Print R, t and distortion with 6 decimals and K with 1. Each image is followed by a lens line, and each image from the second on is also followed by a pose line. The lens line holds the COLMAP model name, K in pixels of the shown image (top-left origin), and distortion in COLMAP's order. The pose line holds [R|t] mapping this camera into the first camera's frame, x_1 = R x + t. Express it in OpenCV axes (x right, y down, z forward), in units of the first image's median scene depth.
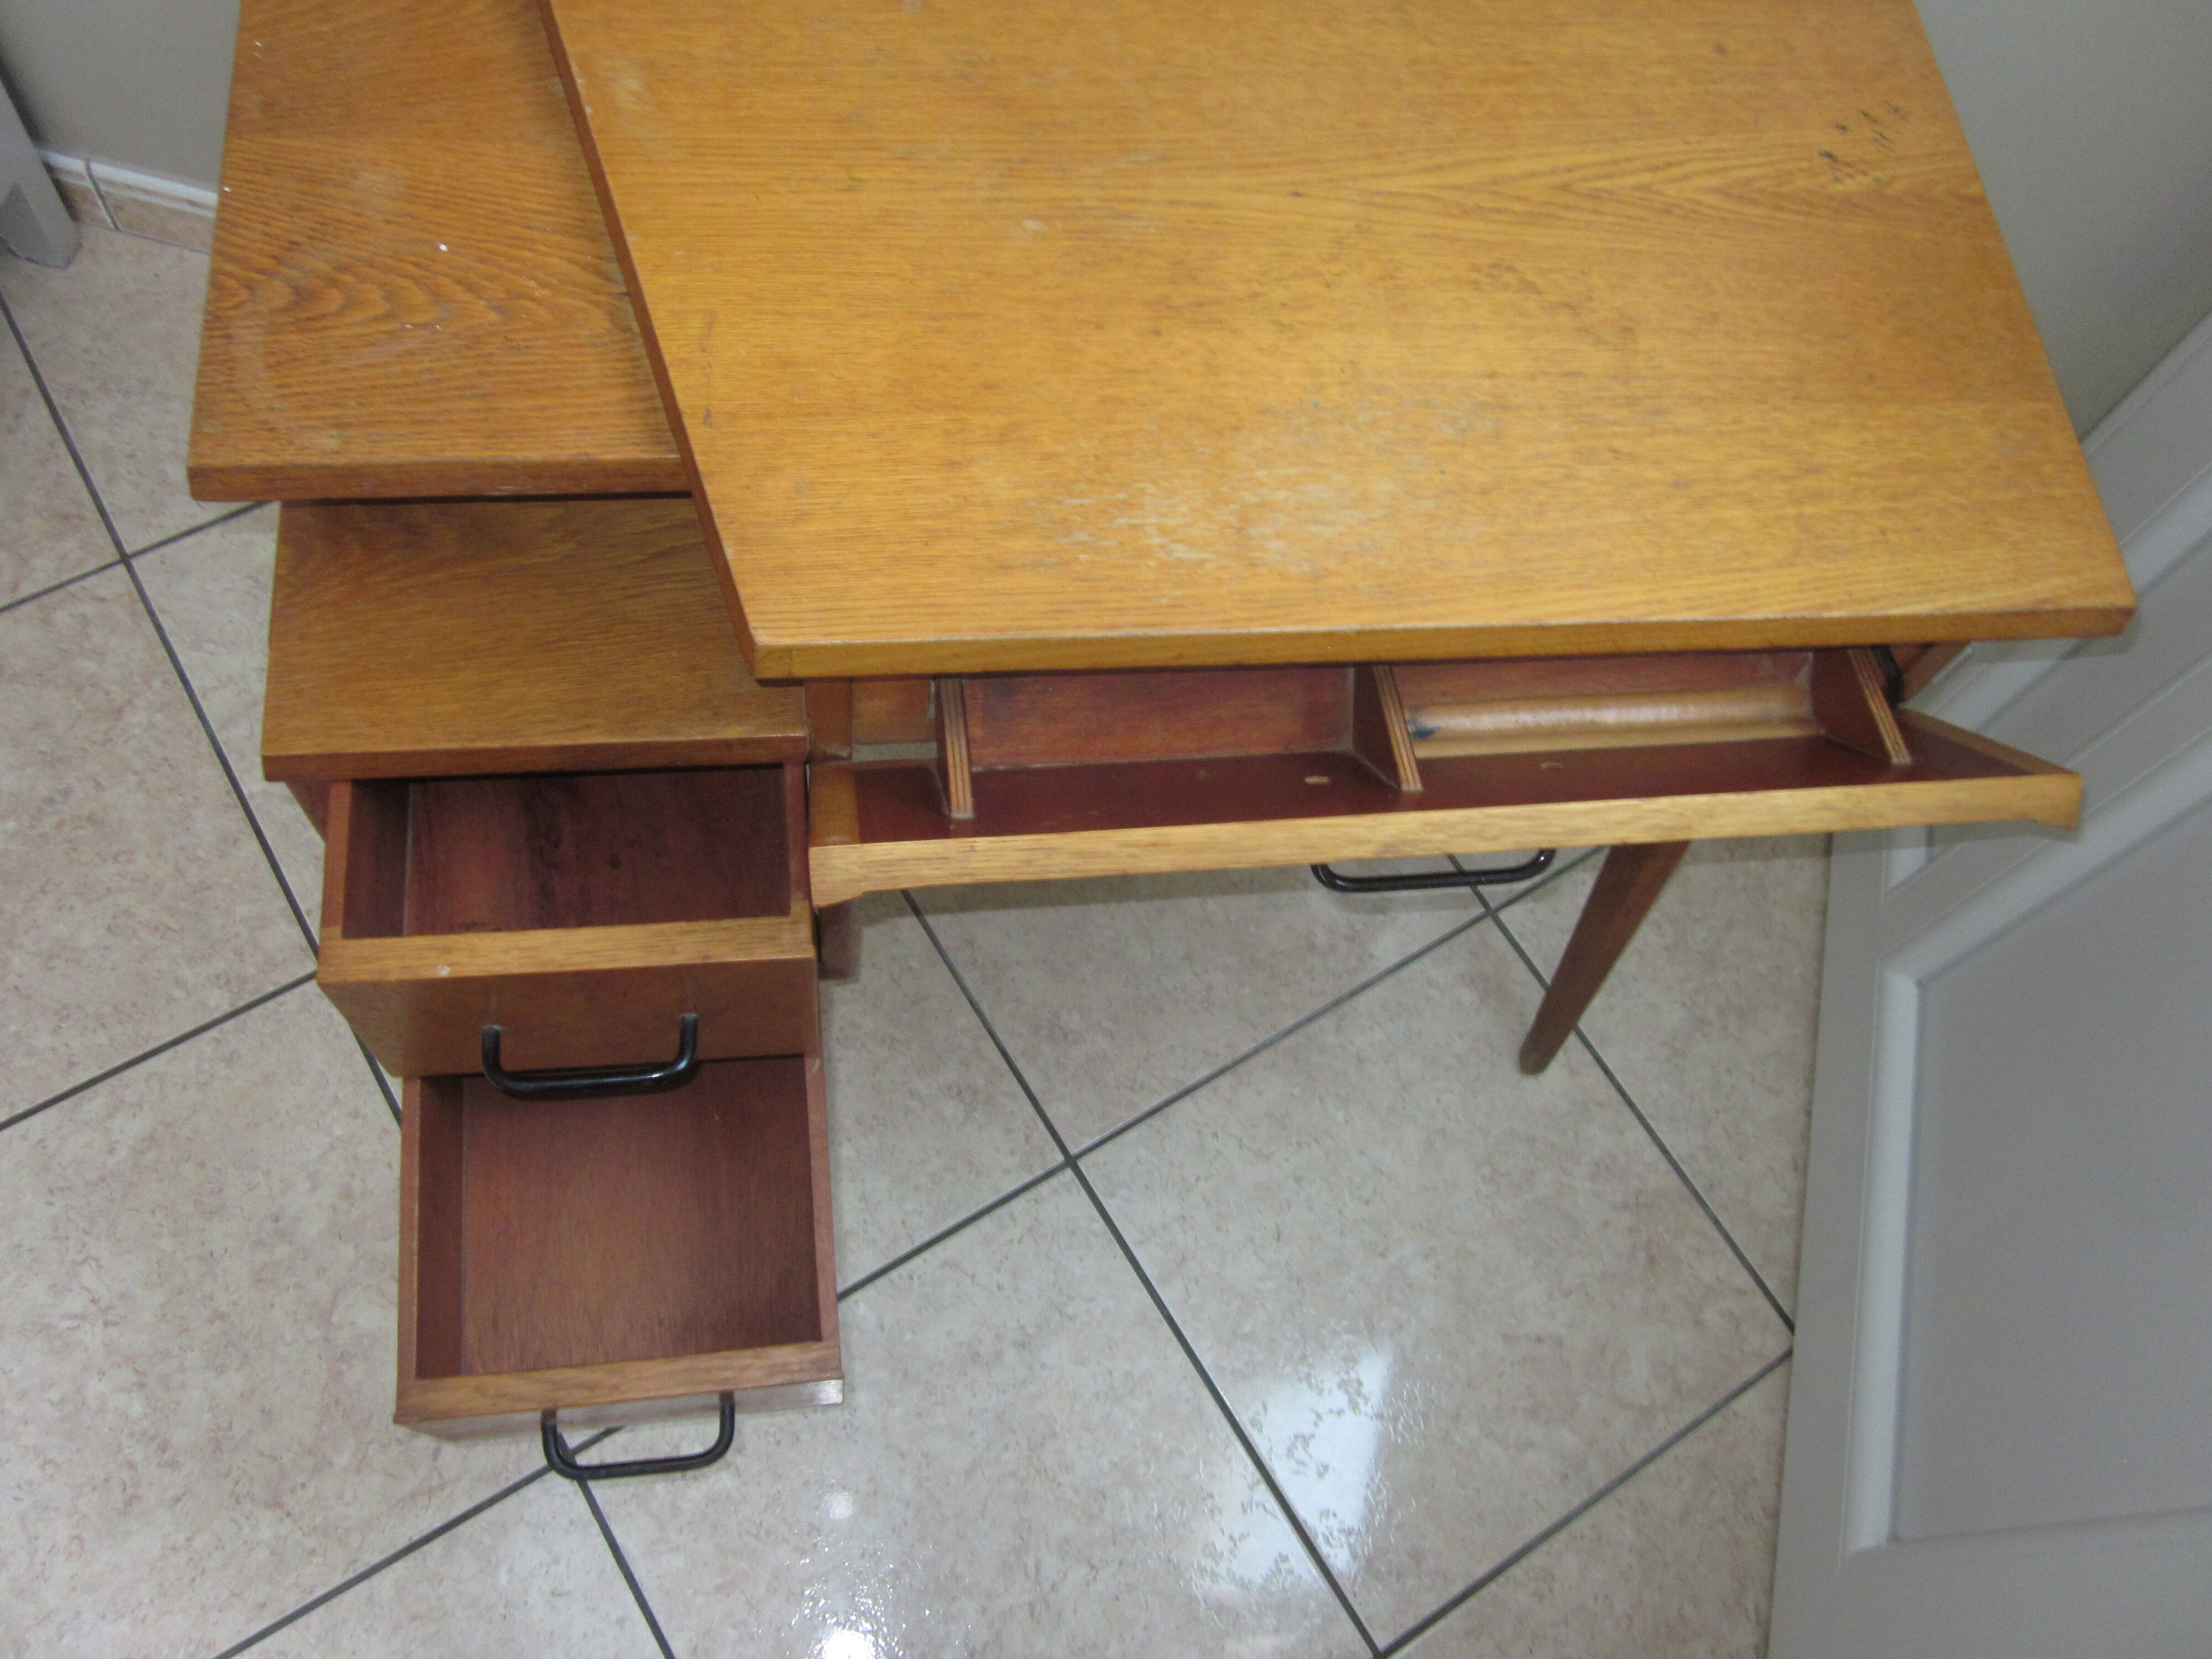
lens RADIAL K [[1817.9, 0, 1108.5], [0, 1817.9, 824.9], [0, 0, 1]] dist [-0.033826, 0.009945]
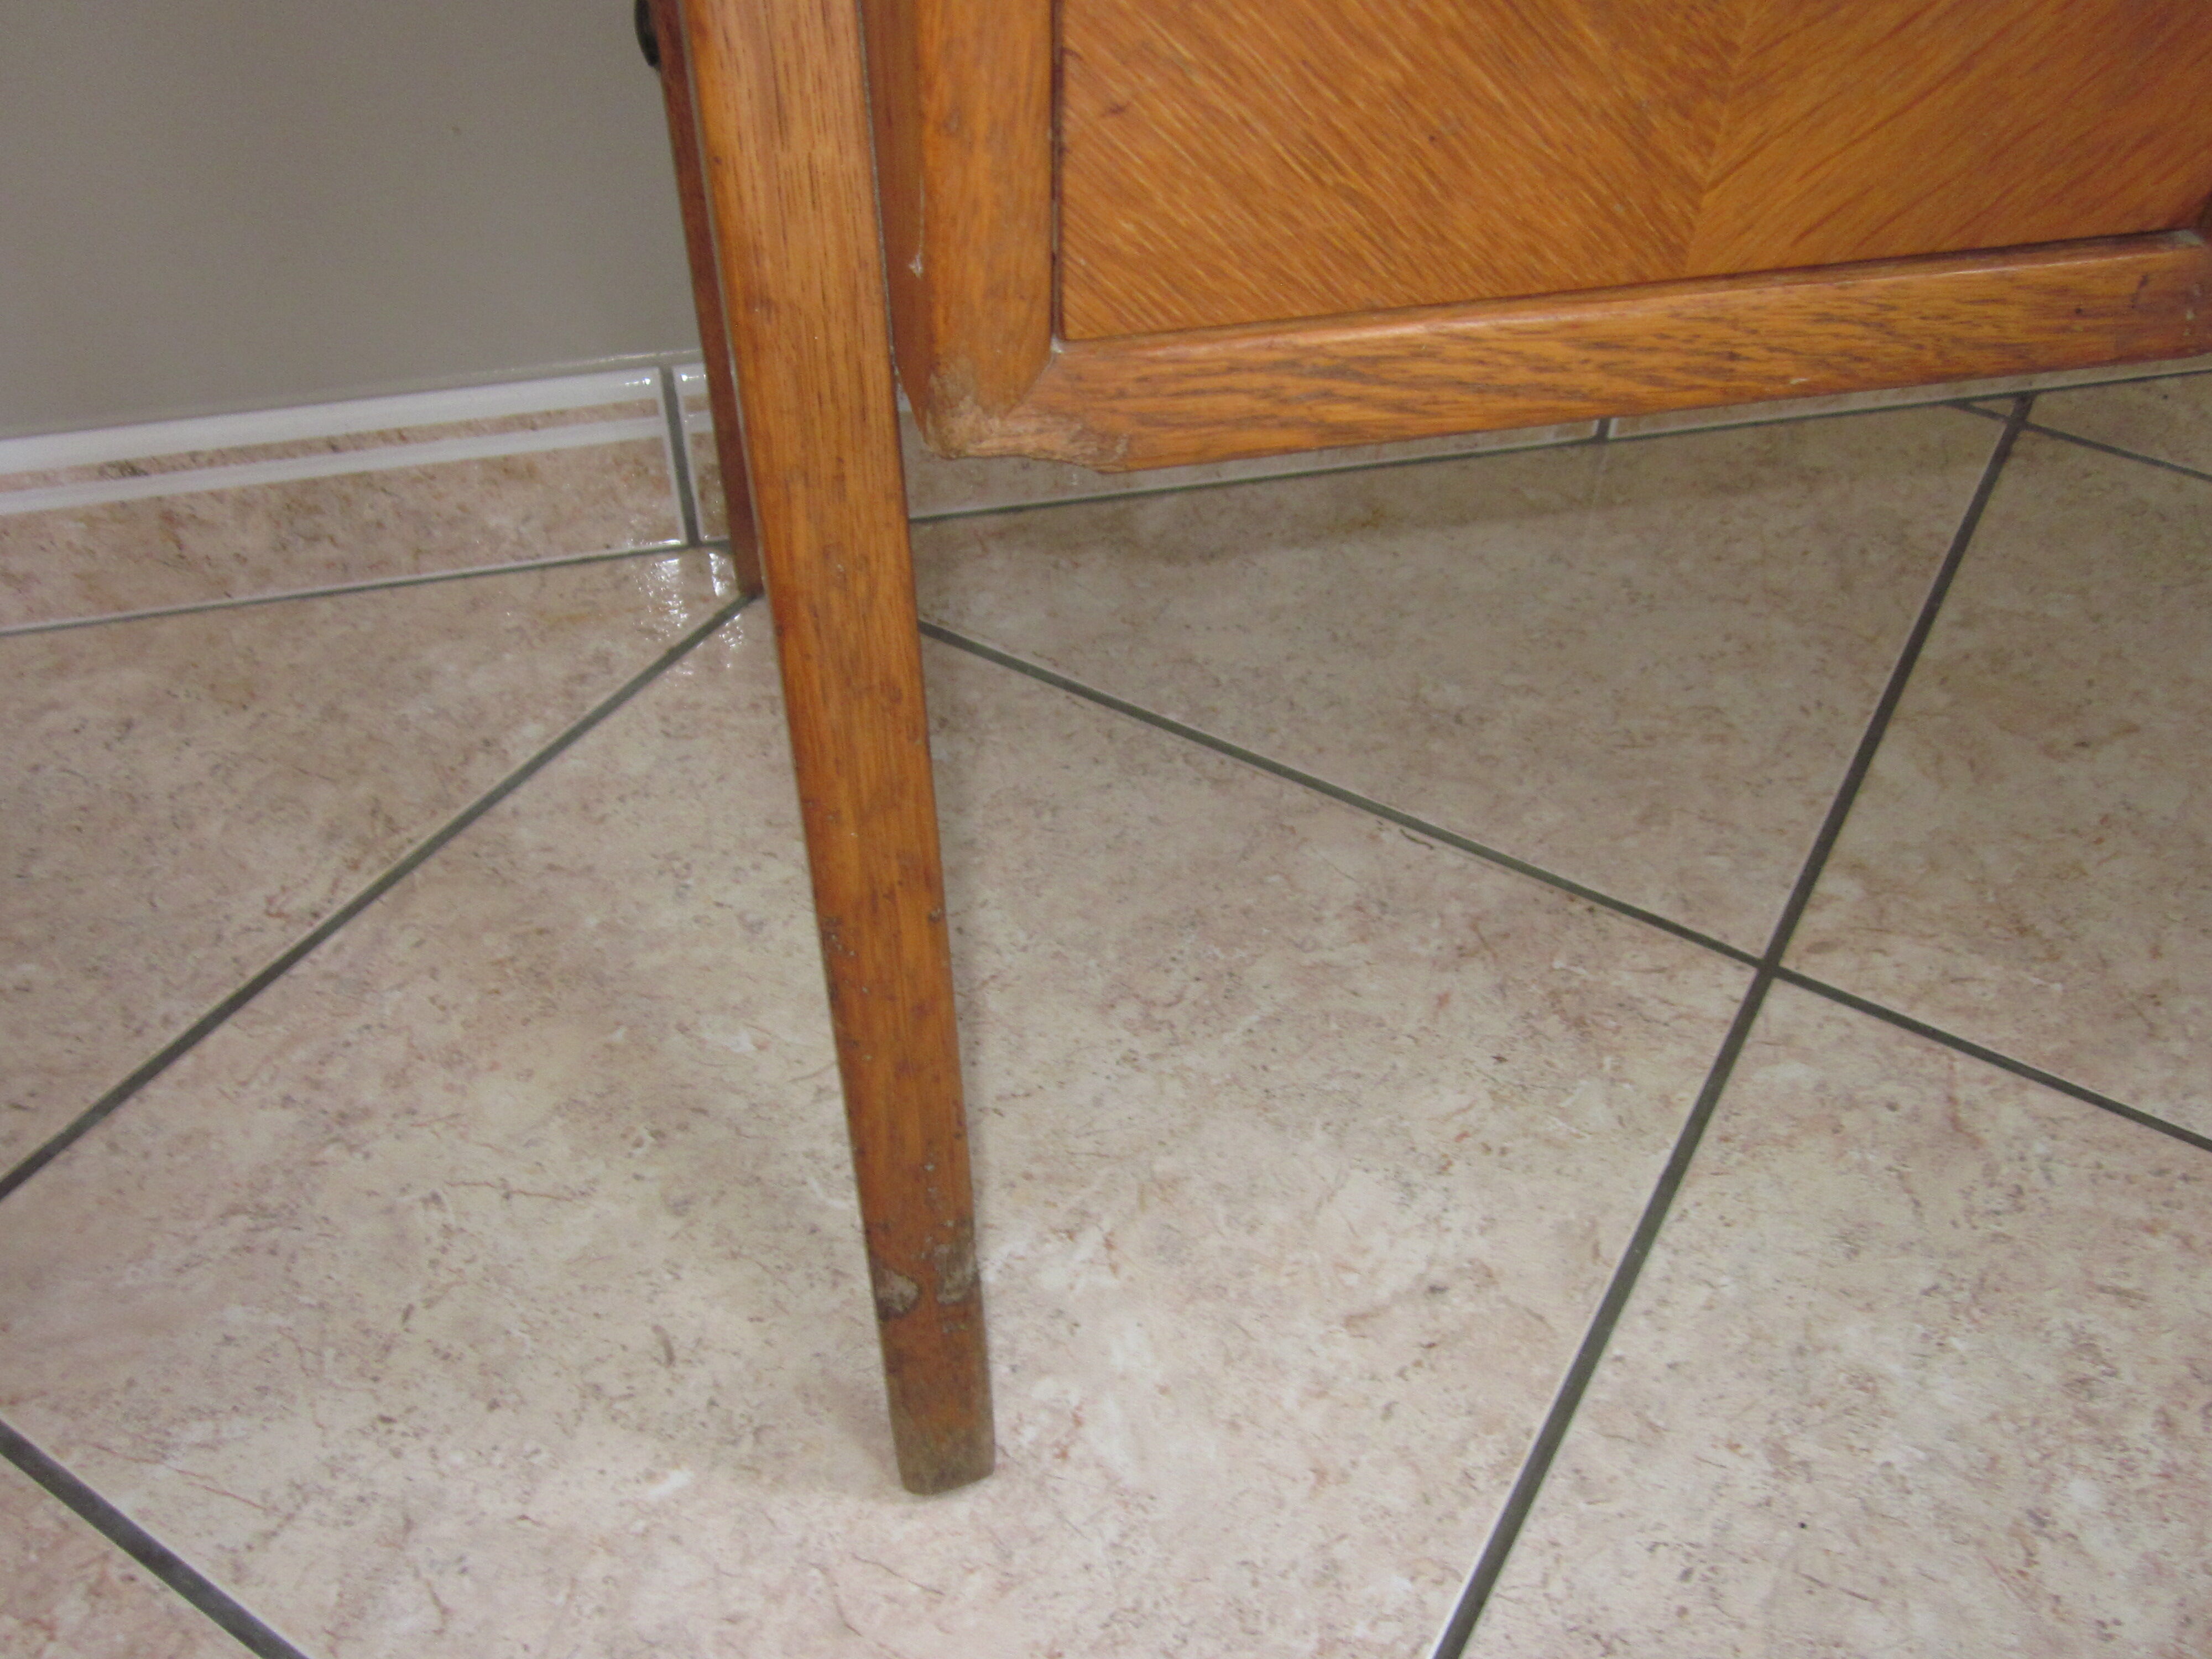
lens RADIAL K [[1817.9, 0, 1100.4], [0, 1817.9, 852.7], [0, 0, 1]] dist [-0.033826, 0.009945]
pose [[0.890884, -0.386970, 0.237865, -0.409462], [0.444684, 0.849812, -0.282976, -0.025226], [-0.092637, 0.357874, 0.929163, 0.680828]]
